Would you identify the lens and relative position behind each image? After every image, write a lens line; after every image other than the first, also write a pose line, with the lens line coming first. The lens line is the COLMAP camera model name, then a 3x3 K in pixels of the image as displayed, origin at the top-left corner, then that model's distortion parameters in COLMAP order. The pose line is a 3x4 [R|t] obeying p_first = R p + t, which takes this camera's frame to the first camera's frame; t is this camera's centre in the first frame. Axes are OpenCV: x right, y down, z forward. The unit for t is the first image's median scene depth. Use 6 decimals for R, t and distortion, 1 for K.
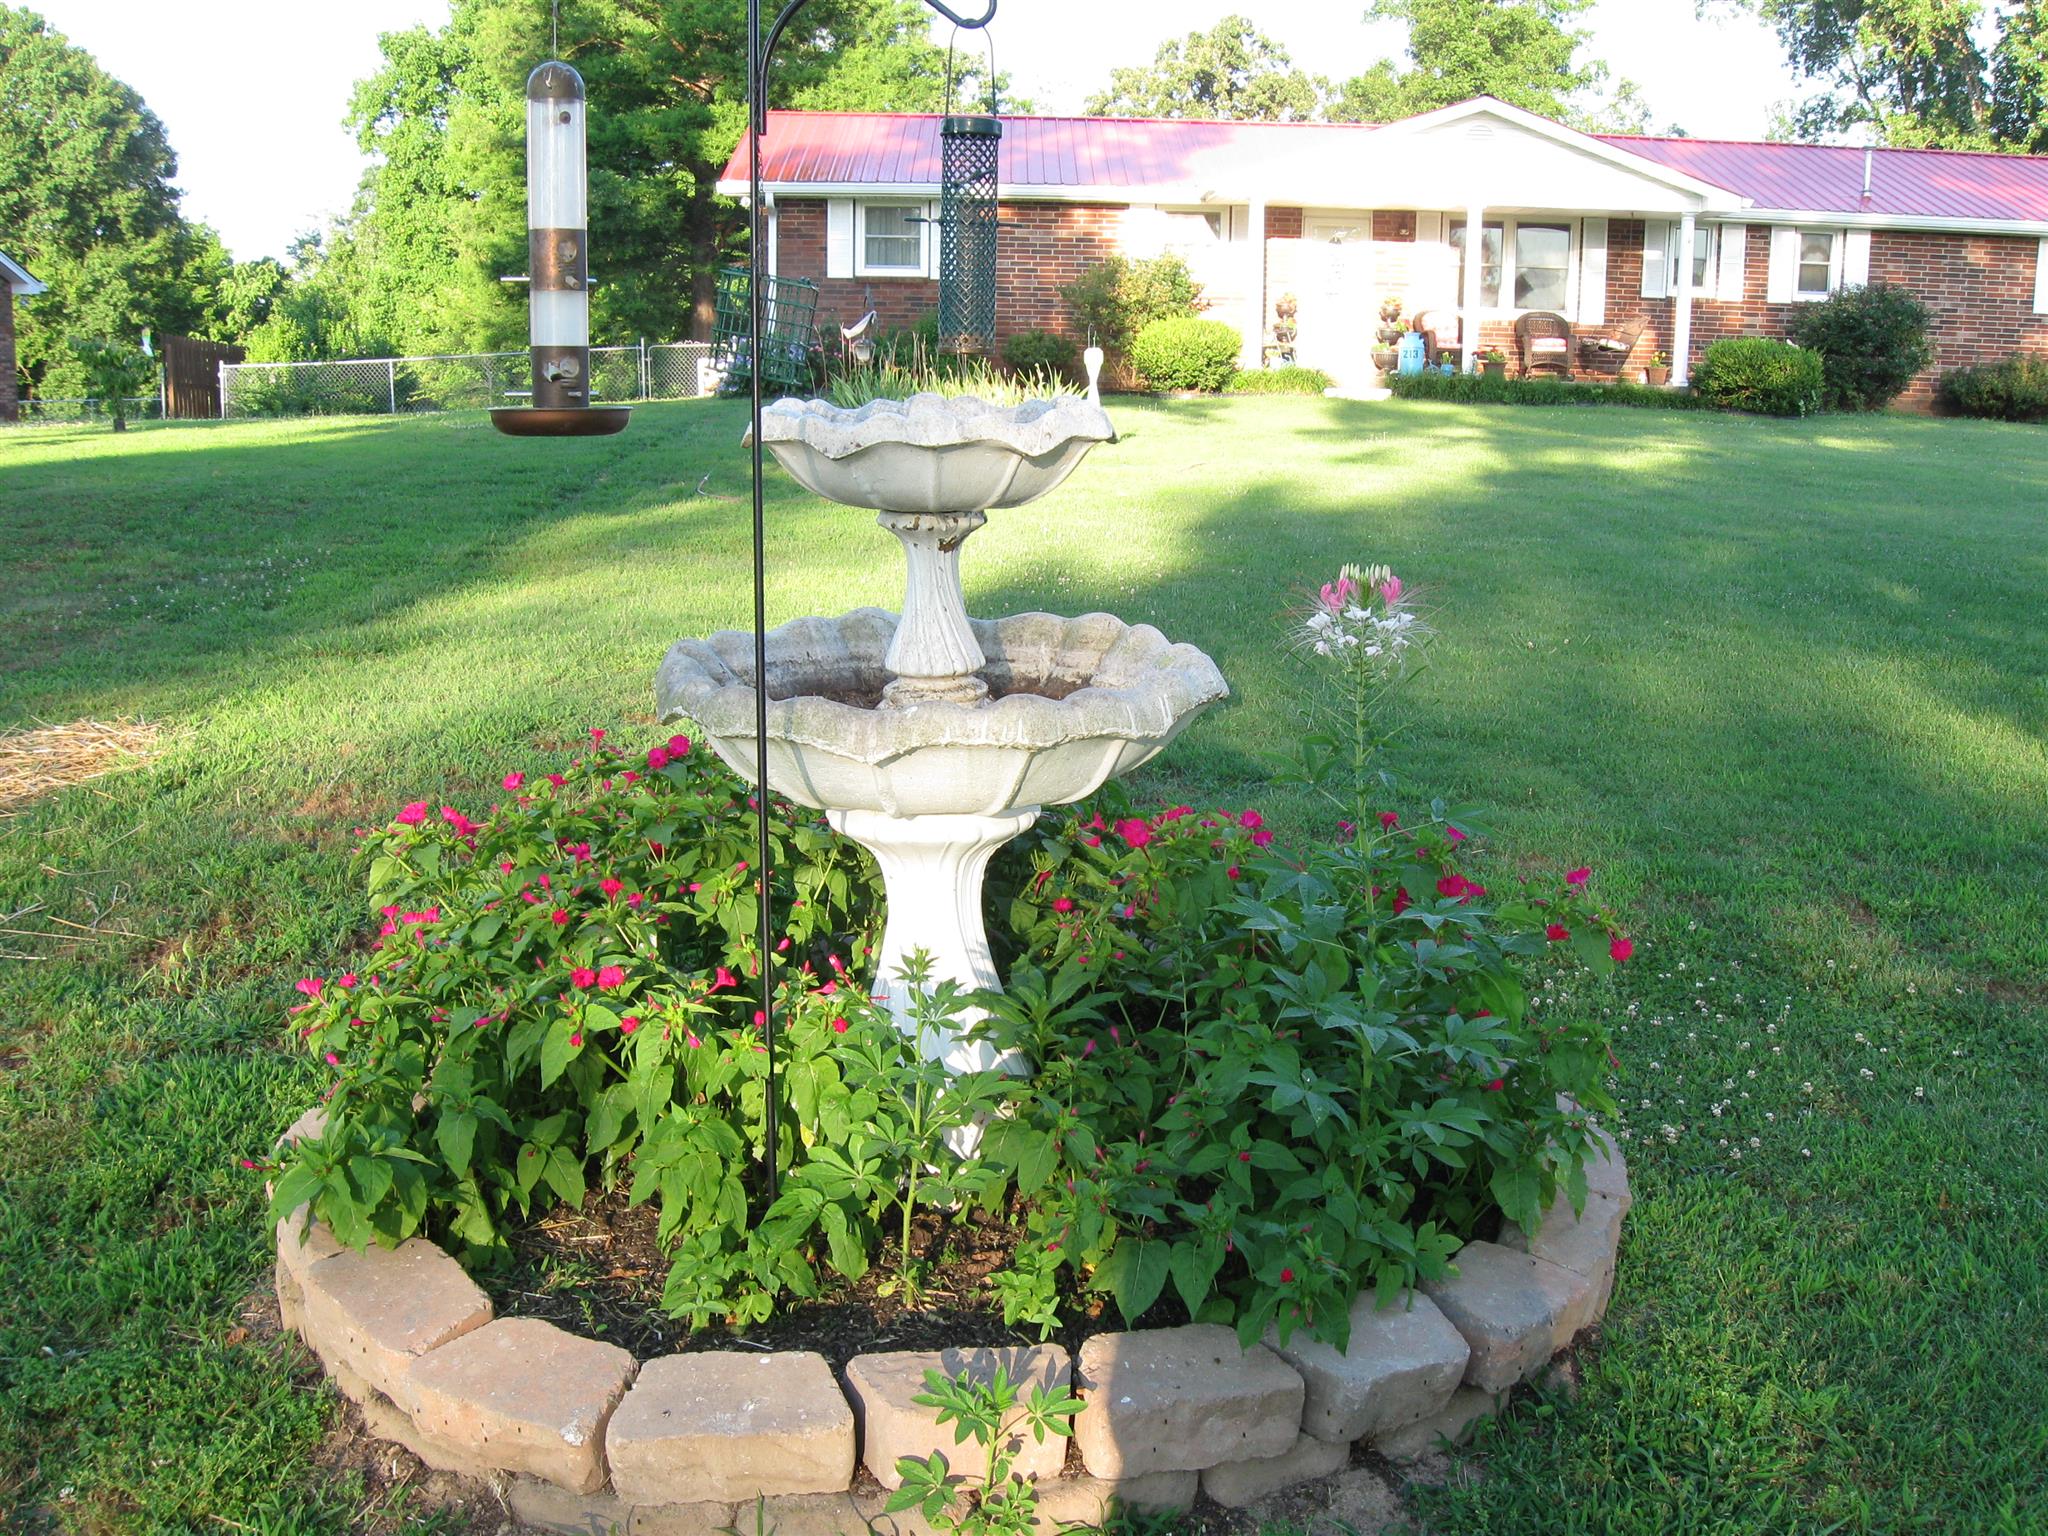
lens RADIAL K [[2103.9, 0, 1021.2], [0, 2103.9, 771.8], [0, 0, 1]] dist [-0.087423, 0.000000]
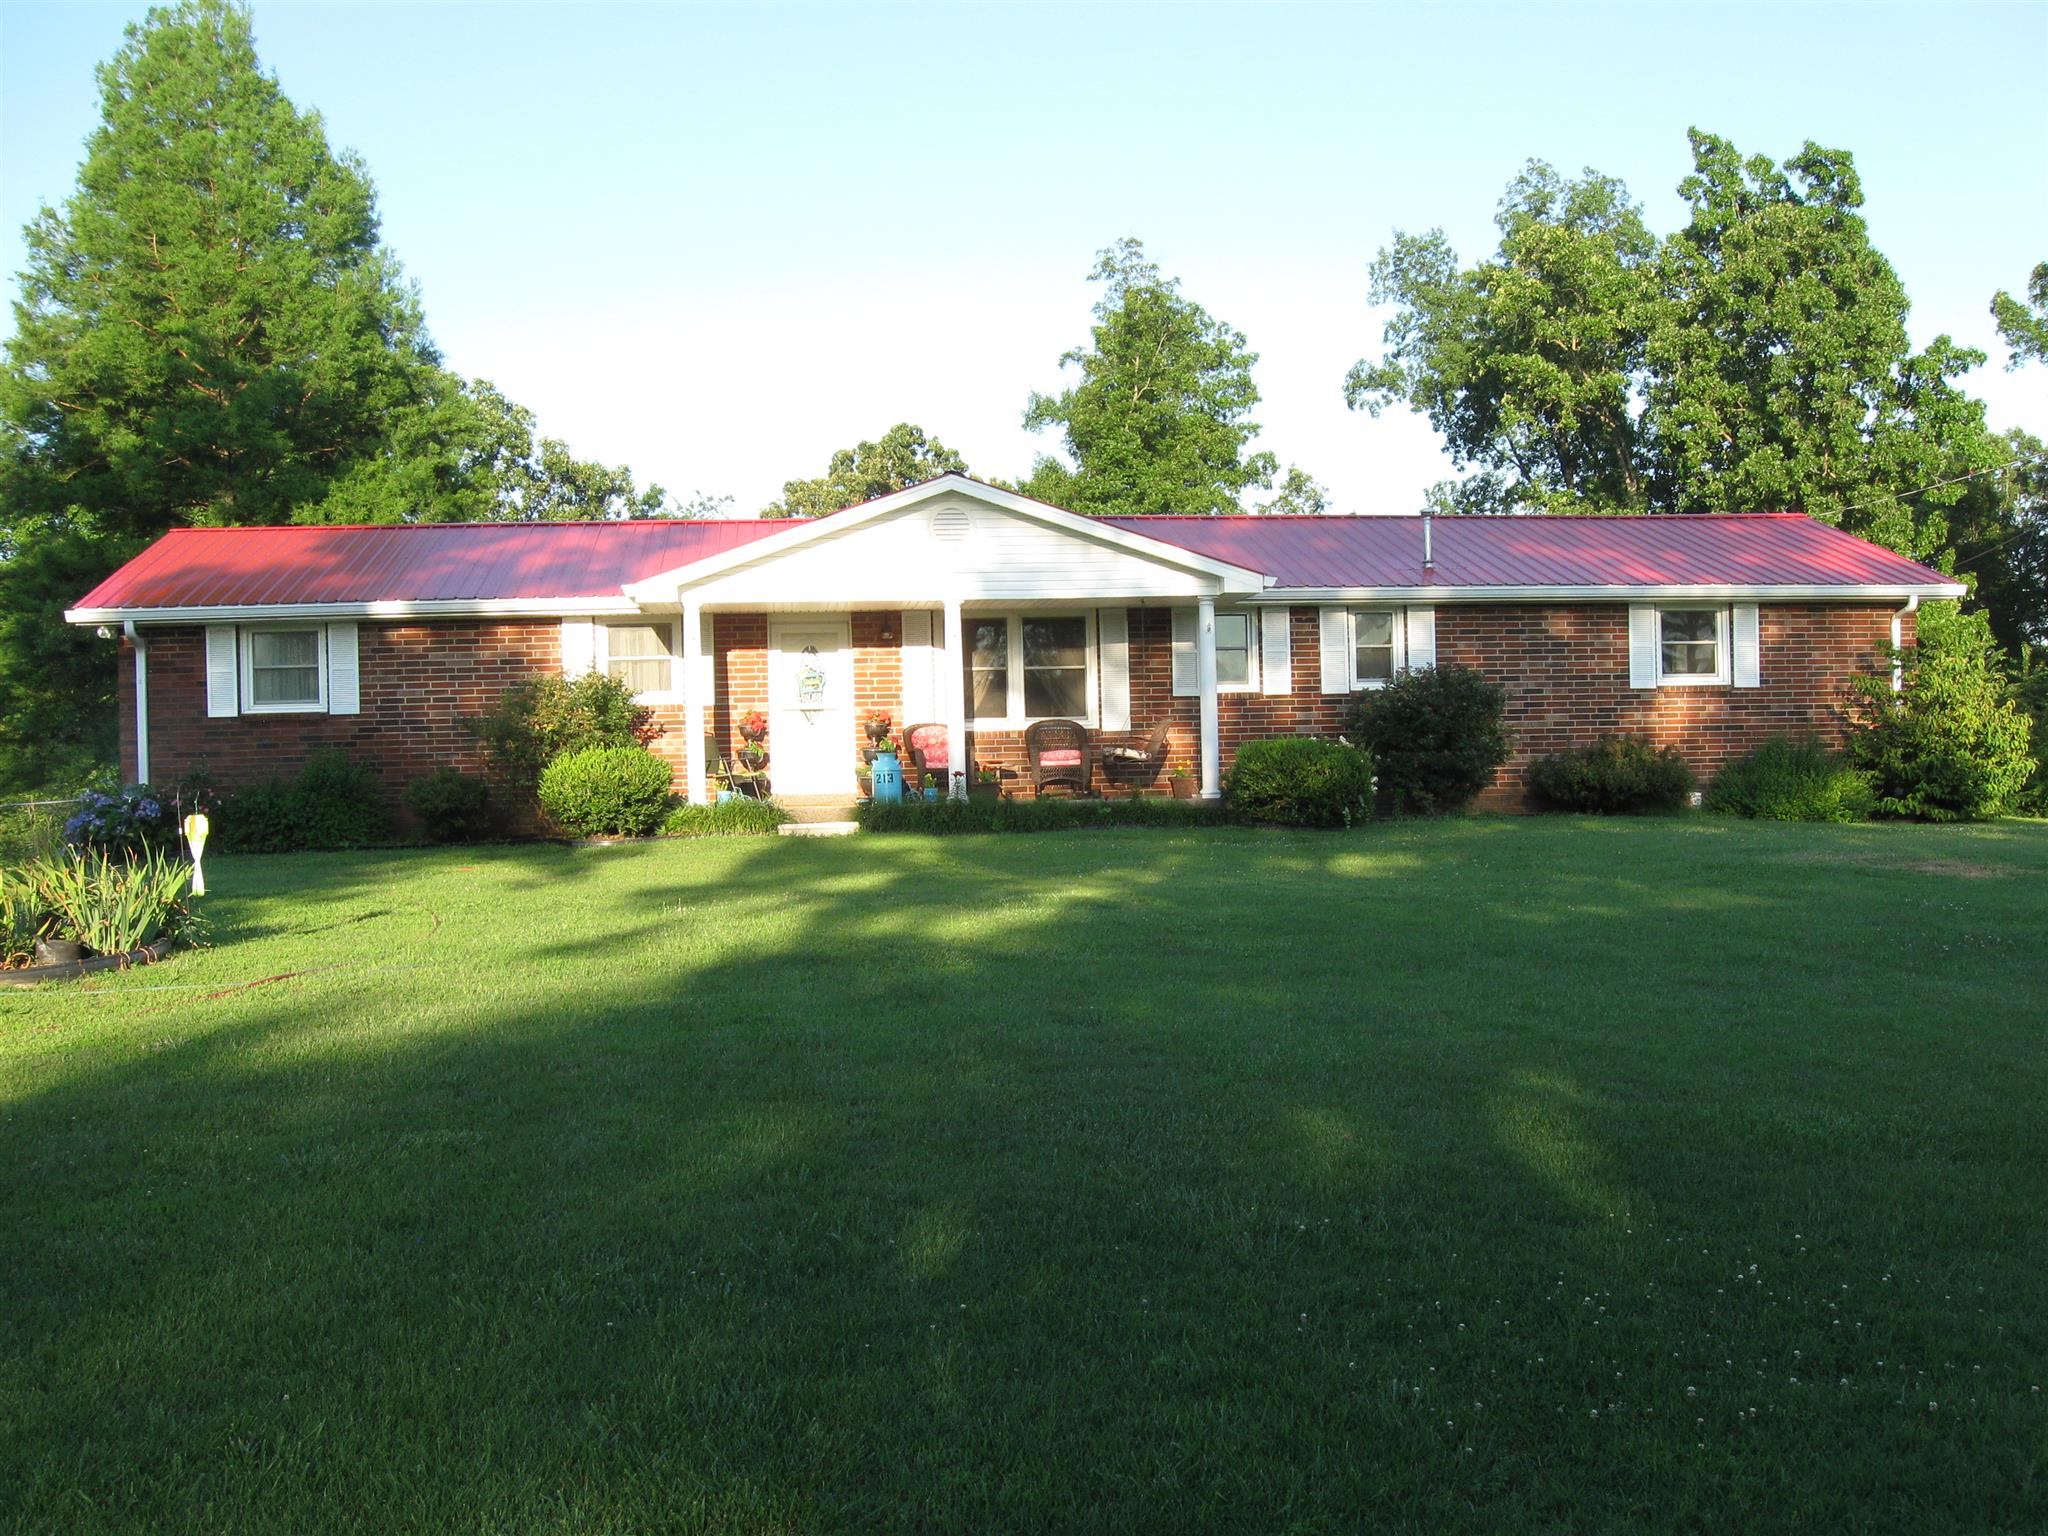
lens RADIAL K [[2127.5, 0, 1028.8], [0, 2127.5, 765.7], [0, 0, 1]] dist [-0.104904, 0.000000]
pose [[0.993228, -0.044149, 0.107468, 0.143706], [0.064267, 0.979361, -0.191629, -0.036345], [-0.096789, 0.197237, 0.975566, 0.157131]]
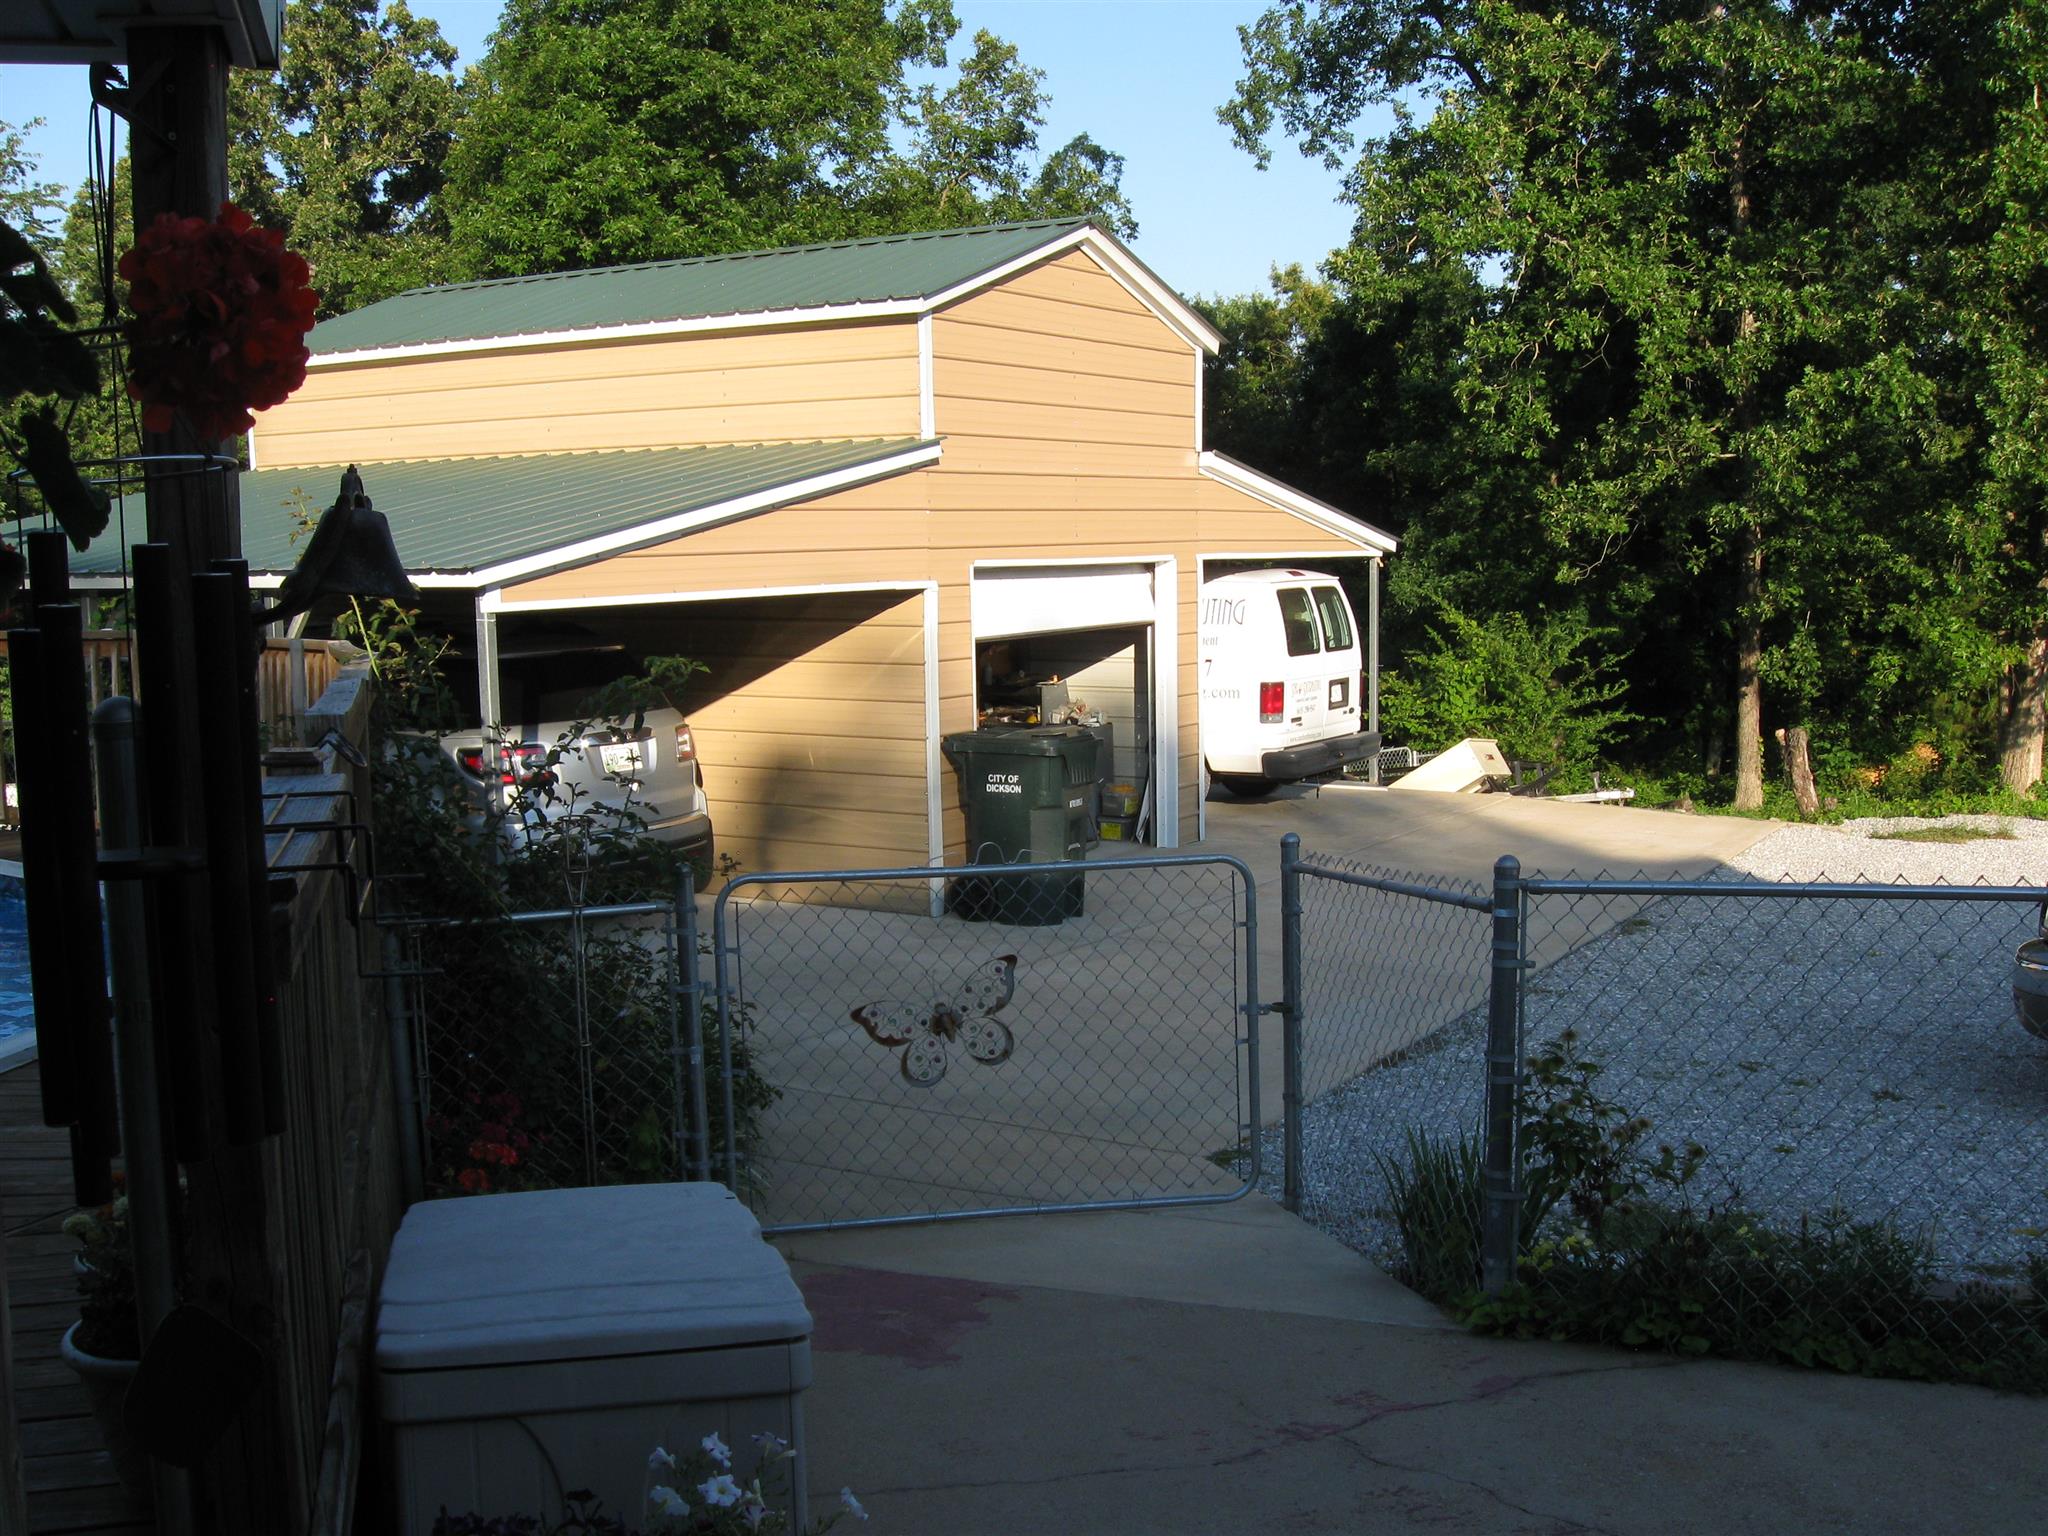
lens RADIAL K [[2127.5, 0, 1022.9], [0, 2127.5, 766.7], [0, 0, 1]] dist [-0.104904, 0.000000]
pose [[0.968541, -0.058264, 0.241938, 0.417373], [0.076240, 0.994929, -0.065606, -0.275492], [-0.236888, 0.081987, 0.968071, 1.265260]]
